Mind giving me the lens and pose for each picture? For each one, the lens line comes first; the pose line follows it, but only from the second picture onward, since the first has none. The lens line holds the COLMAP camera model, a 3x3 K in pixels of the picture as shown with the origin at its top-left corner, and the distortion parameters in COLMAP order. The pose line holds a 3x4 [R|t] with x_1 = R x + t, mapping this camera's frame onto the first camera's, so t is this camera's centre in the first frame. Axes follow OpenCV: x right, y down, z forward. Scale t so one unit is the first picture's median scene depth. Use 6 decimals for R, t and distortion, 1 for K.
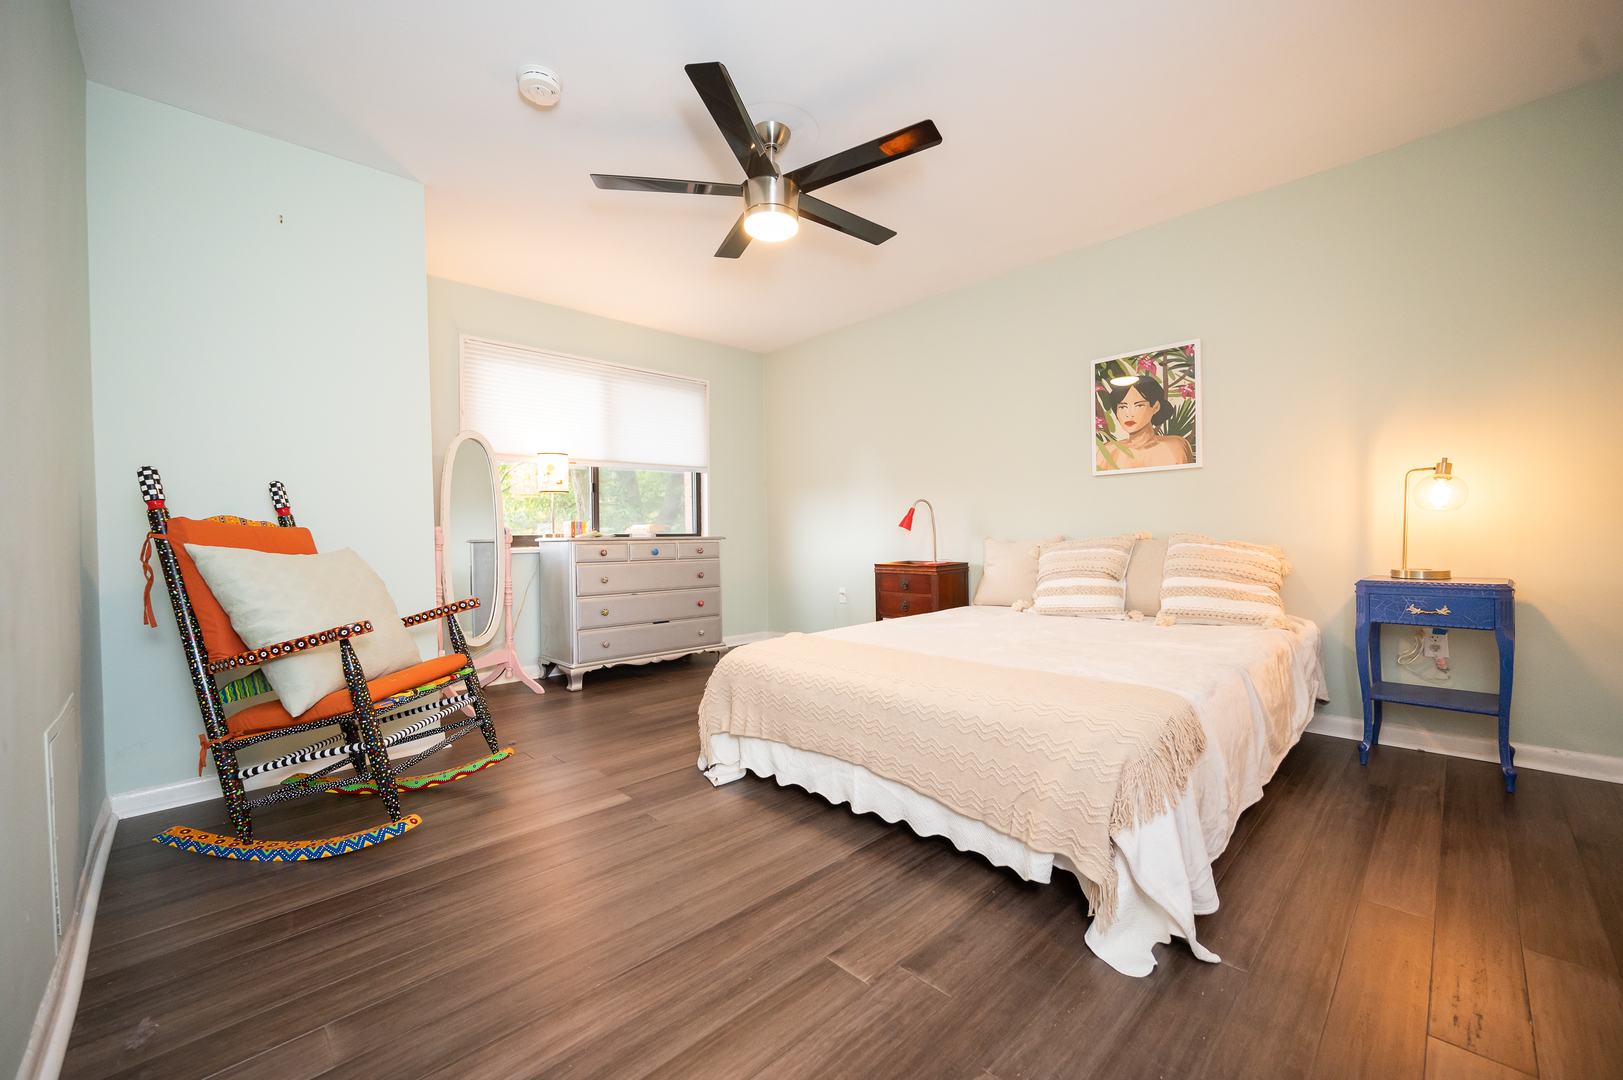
lens RADIAL K [[647.7, 0, 805.0], [0, 647.7, 538.4], [0, 0, 1]] dist [0.000077, -0.000961]
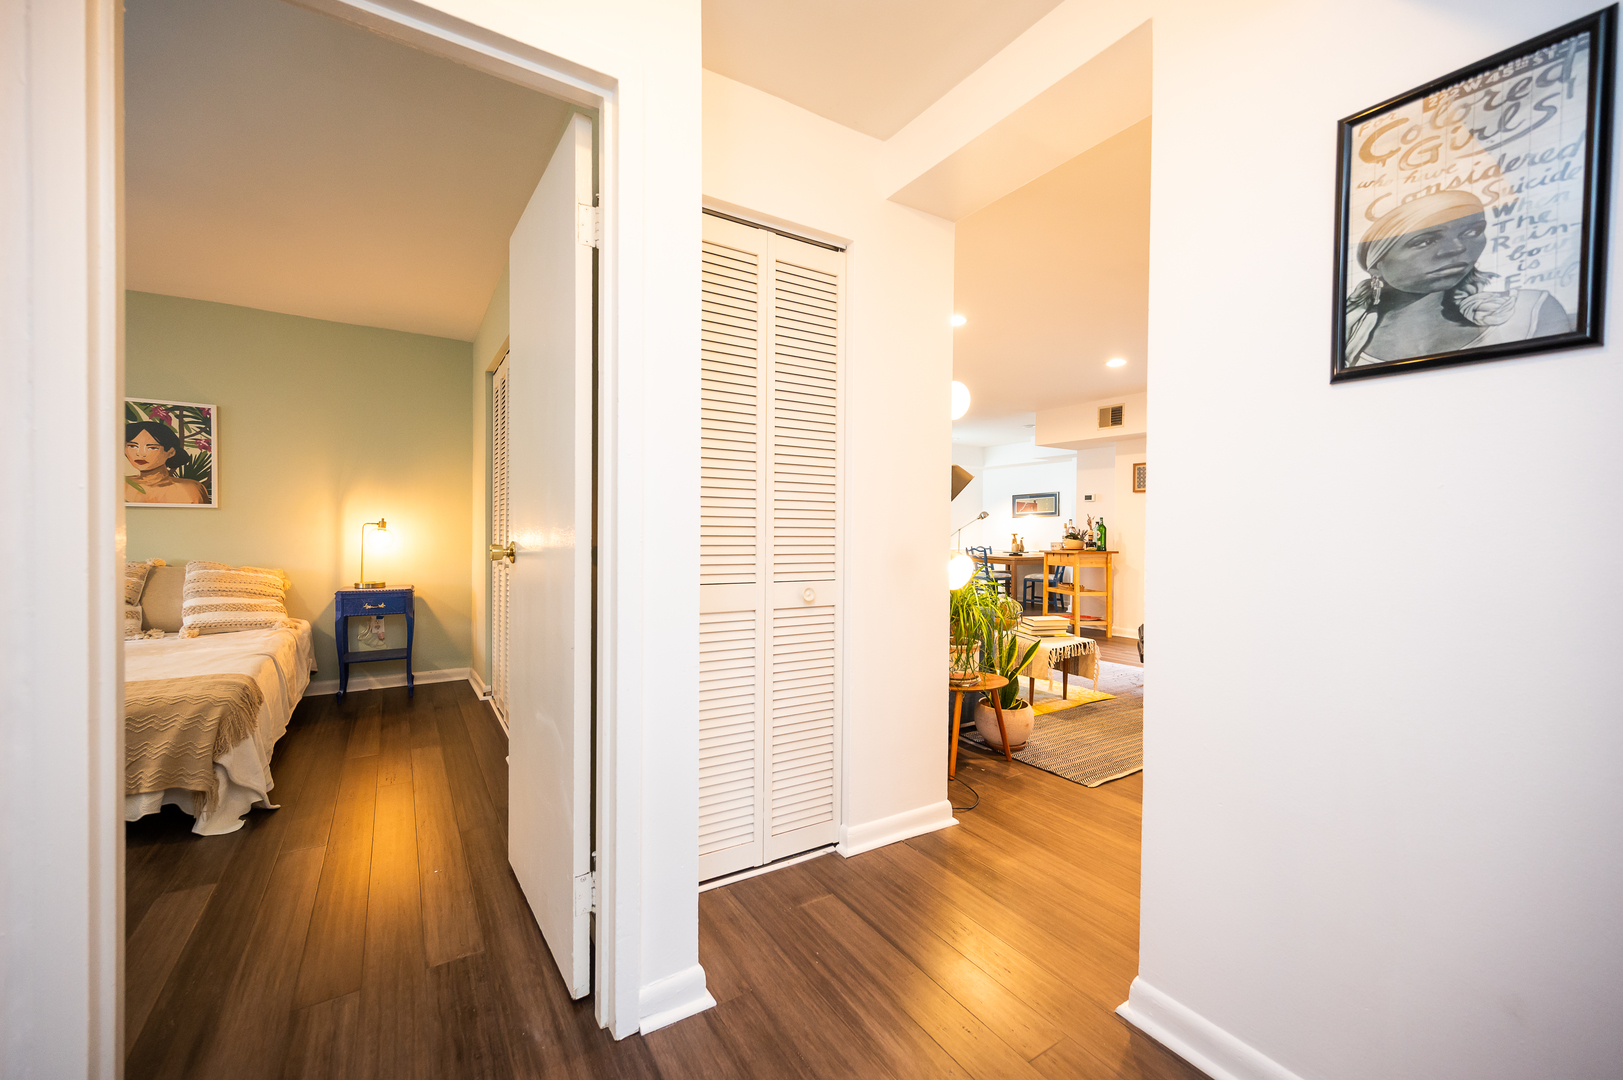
lens RADIAL K [[647.7, 0, 808.4], [0, 647.7, 544.4], [0, 0, 1]] dist [0.000077, -0.000961]
pose [[0.205387, -0.001543, 0.978680, -0.445875], [-0.004693, 0.999986, 0.002562, -0.057097], [-0.978670, -0.005119, 0.205376, -0.444158]]
